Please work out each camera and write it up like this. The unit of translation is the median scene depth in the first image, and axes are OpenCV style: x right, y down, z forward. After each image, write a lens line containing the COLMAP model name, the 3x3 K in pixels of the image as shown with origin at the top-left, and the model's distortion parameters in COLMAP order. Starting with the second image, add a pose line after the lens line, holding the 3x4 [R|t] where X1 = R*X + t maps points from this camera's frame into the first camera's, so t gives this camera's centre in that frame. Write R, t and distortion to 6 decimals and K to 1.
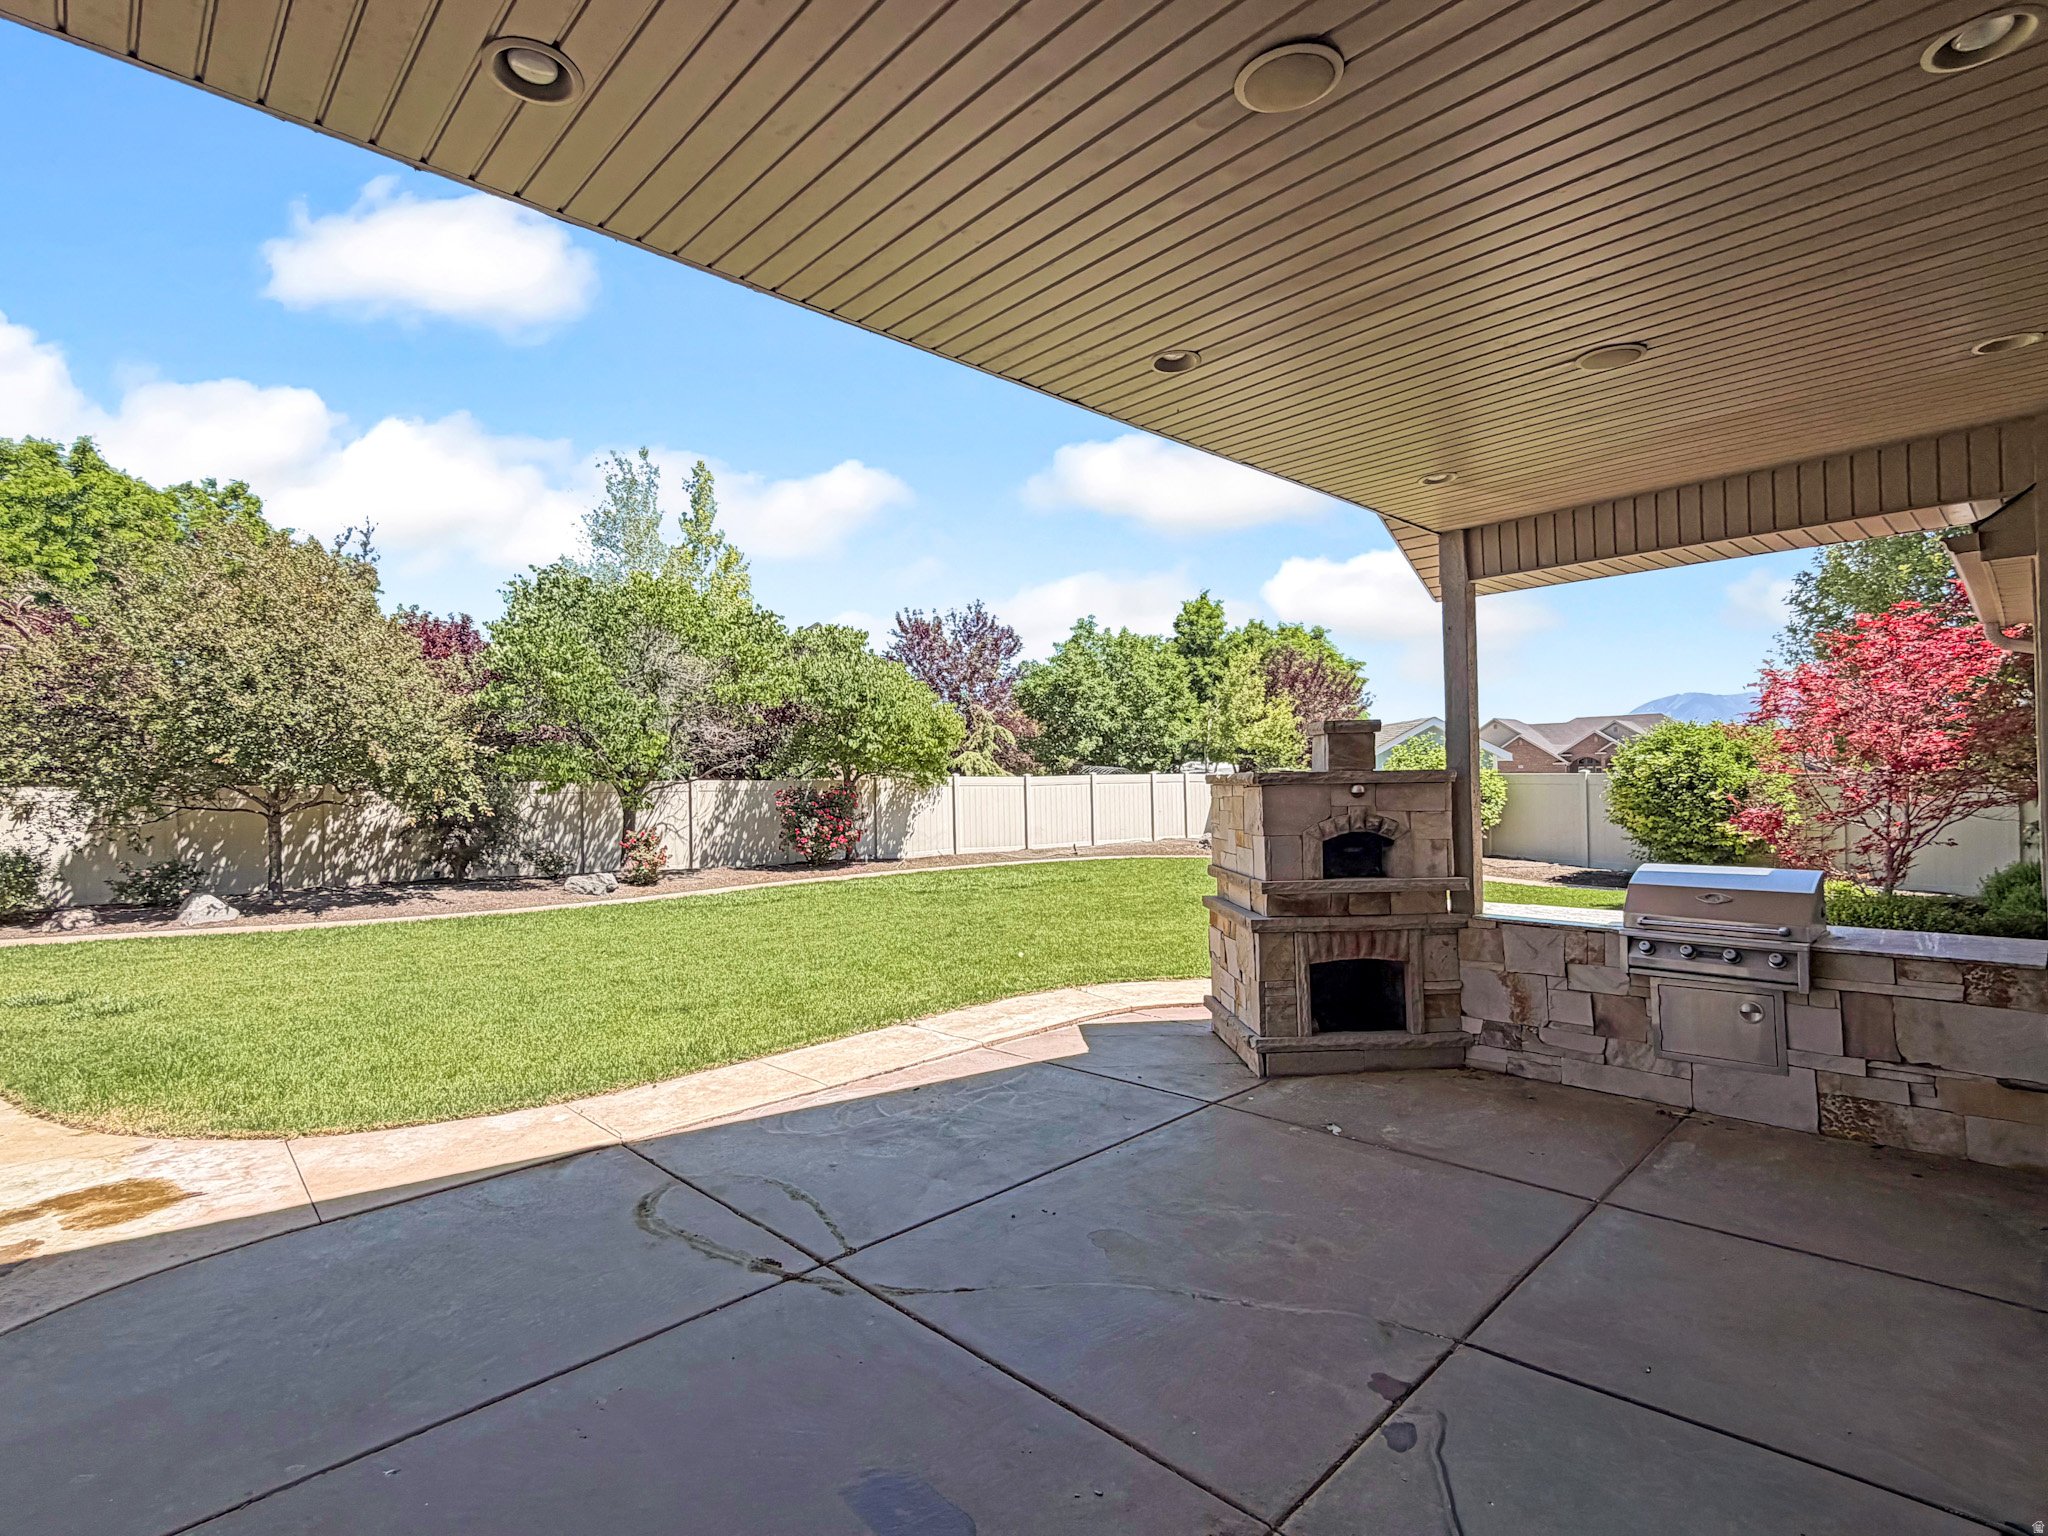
lens RADIAL K [[981.8, 0, 1028.2], [0, 981.8, 769.8], [0, 0, 1]] dist [0.001659, -0.000490]
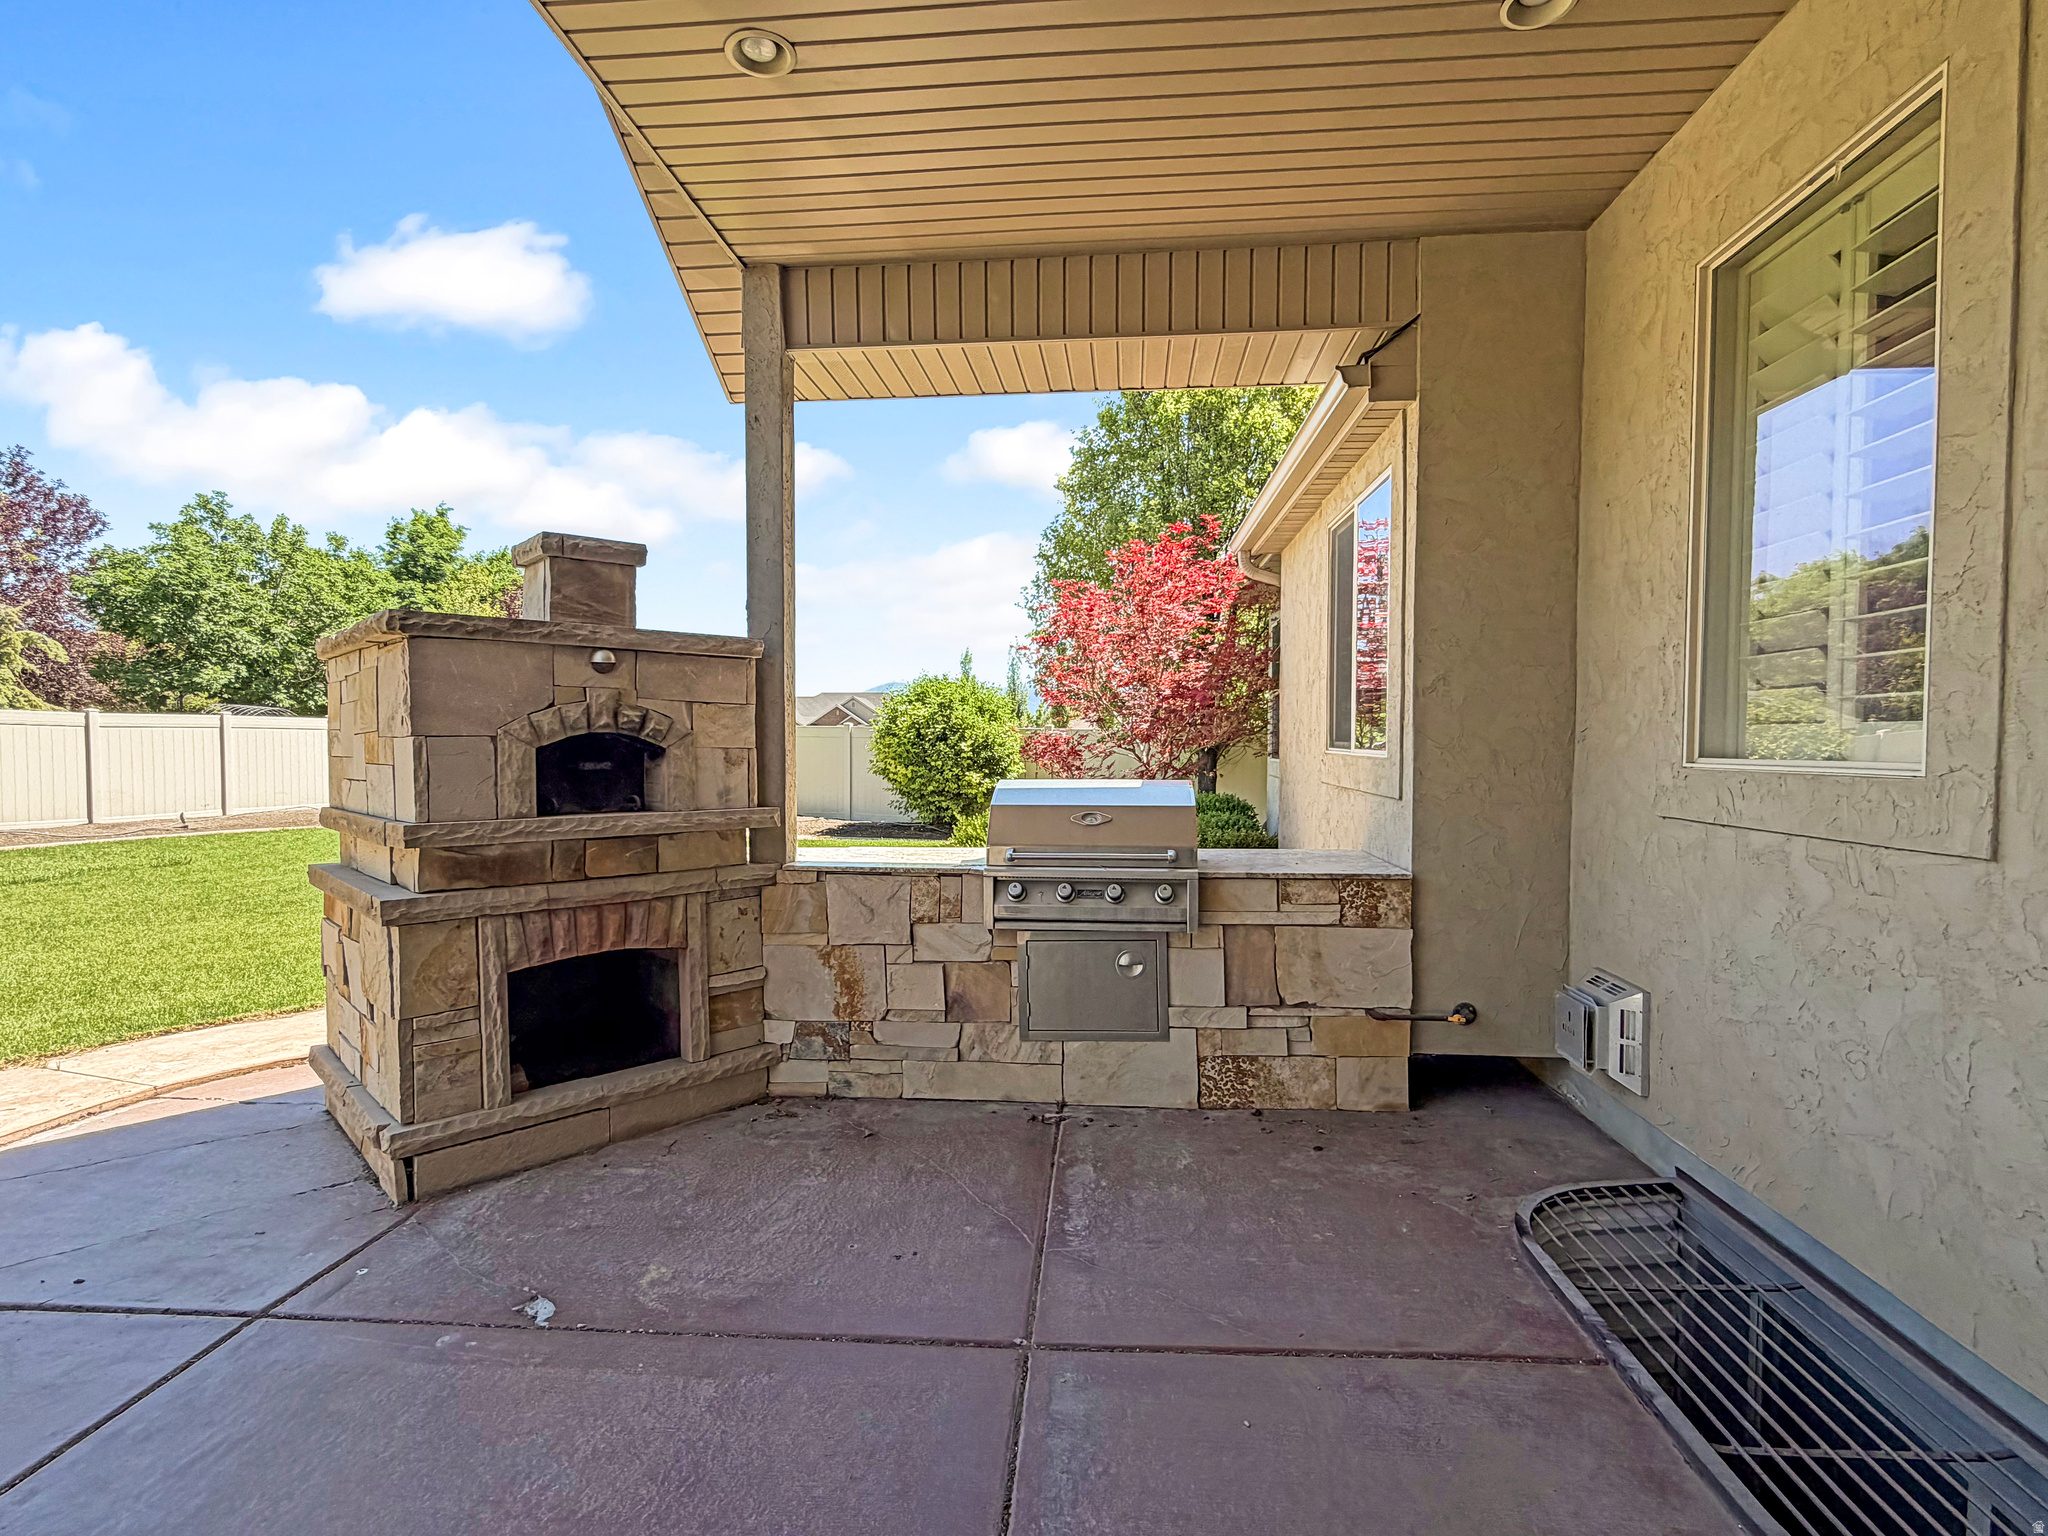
lens RADIAL K [[981.8, 0, 1028.2], [0, 981.8, 769.8], [0, 0, 1]] dist [0.001659, -0.000490]
pose [[0.751071, 0.002425, 0.660216, 0.143824], [-0.022309, 0.999515, 0.021707, 0.067347], [-0.659844, -0.031032, 0.750762, 0.404907]]
